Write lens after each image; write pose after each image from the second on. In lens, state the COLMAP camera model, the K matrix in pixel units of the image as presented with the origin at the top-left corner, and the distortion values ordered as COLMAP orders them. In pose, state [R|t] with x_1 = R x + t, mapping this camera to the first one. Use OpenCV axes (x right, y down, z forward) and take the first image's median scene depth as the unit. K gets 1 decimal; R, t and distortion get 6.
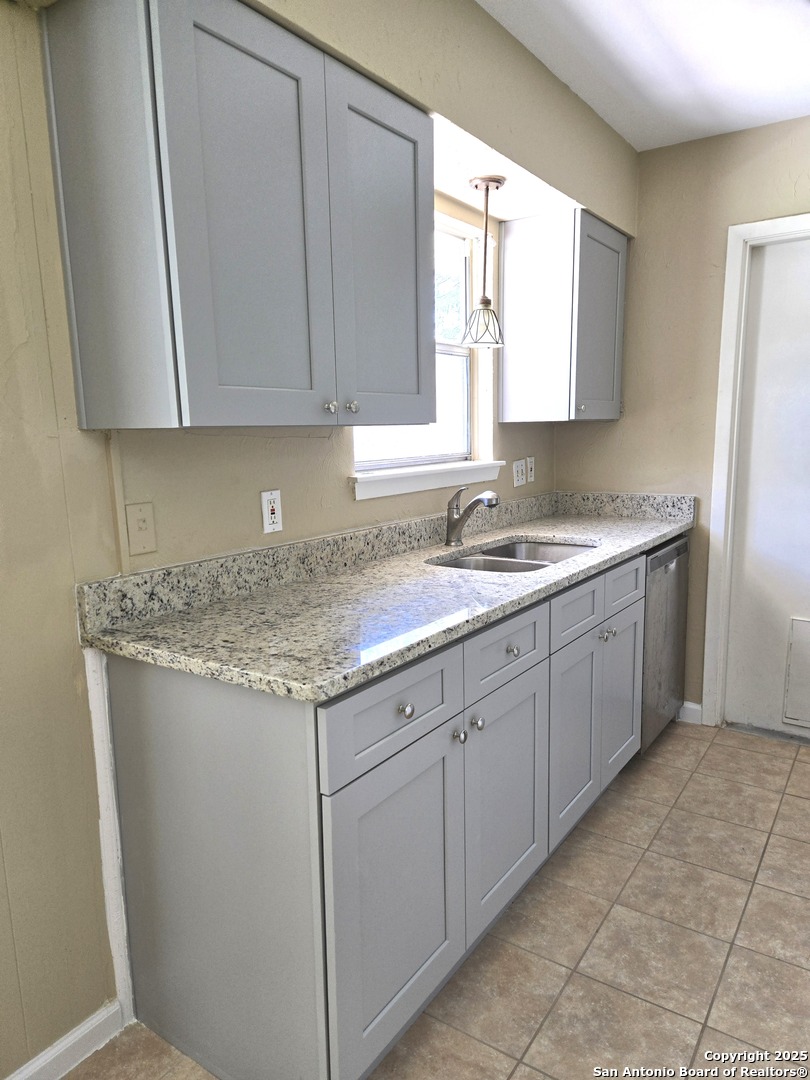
lens RADIAL K [[729.1, 0, 405.0], [0, 729.1, 540.0], [0, 0, 1]] dist [0.031660, -0.001479]
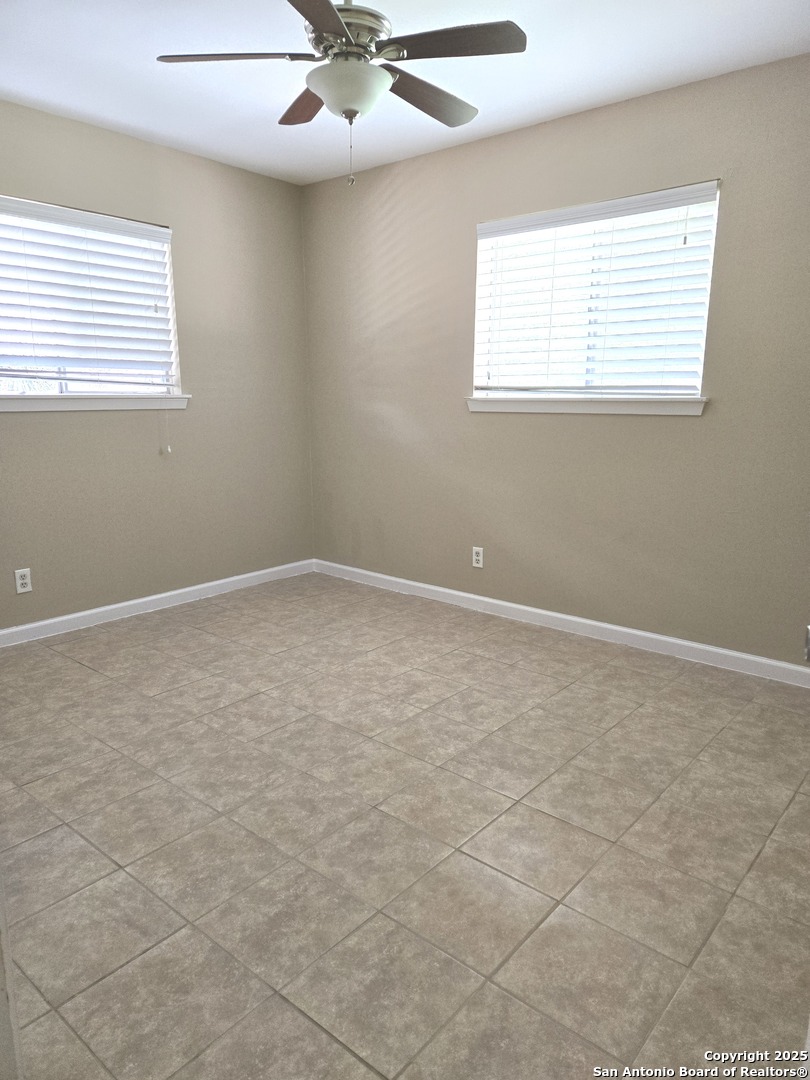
lens RADIAL K [[729.1, 0, 405.0], [0, 729.1, 540.0], [0, 0, 1]] dist [0.031660, -0.001479]
pose [[-0.994798, -0.032769, 0.096448, 0.674776], [0.004688, 0.931109, 0.364711, -0.238094], [-0.101755, 0.363266, -0.926112, 1.789779]]
